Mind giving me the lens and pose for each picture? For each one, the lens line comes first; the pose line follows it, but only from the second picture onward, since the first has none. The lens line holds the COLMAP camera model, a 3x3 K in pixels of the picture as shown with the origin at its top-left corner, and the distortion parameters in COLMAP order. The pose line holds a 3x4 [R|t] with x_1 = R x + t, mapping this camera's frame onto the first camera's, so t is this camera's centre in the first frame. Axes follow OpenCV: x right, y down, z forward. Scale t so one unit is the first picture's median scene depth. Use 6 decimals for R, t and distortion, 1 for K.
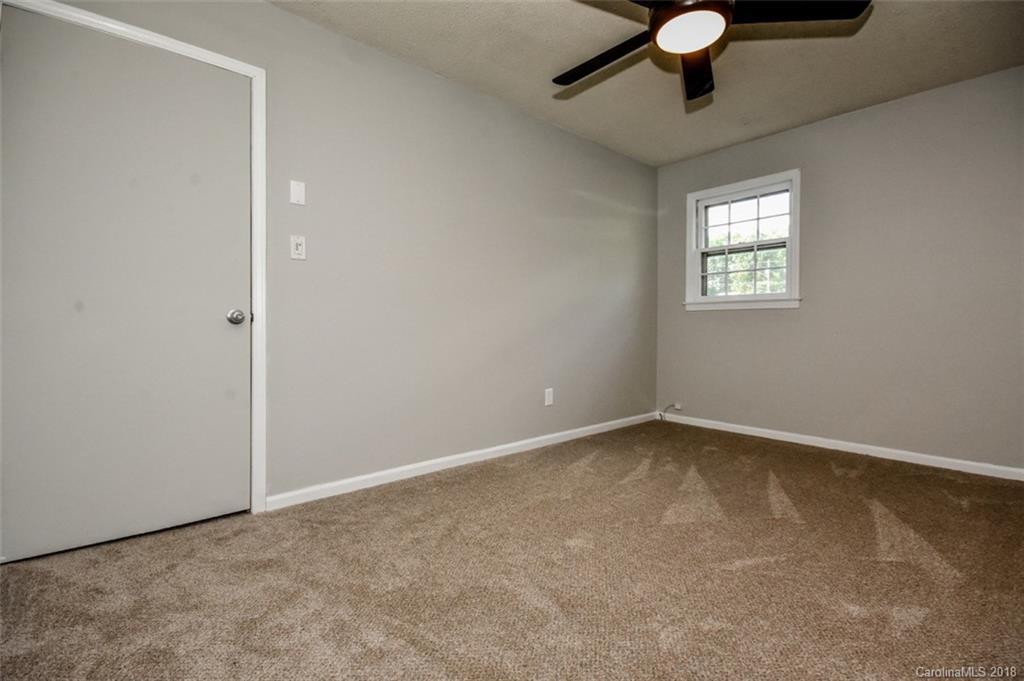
lens RADIAL K [[470.8, 0, 522.3], [0, 470.8, 324.6], [0, 0, 1]] dist [0.001138, 0.000212]
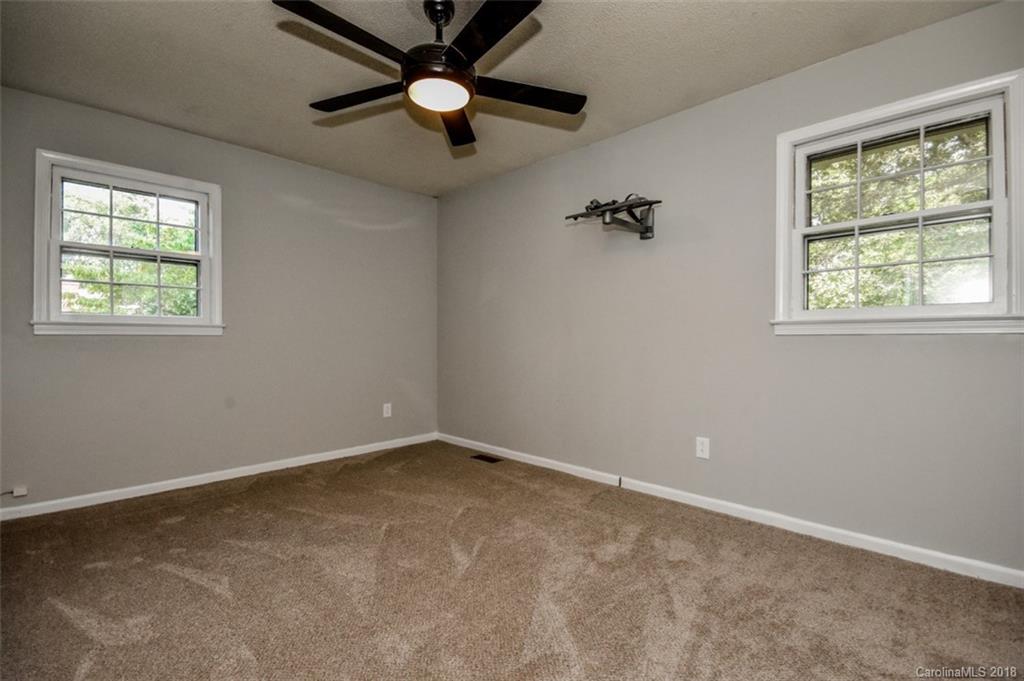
lens RADIAL K [[459.3, 0, 512.0], [0, 459.3, 340.5], [0, 0, 1]] dist [0.000750, 0.000094]
pose [[-0.085684, 0.008341, 0.996287, -0.362921], [0.008937, 0.999931, -0.007603, -0.013614], [-0.996282, 0.008253, -0.085752, 0.505278]]
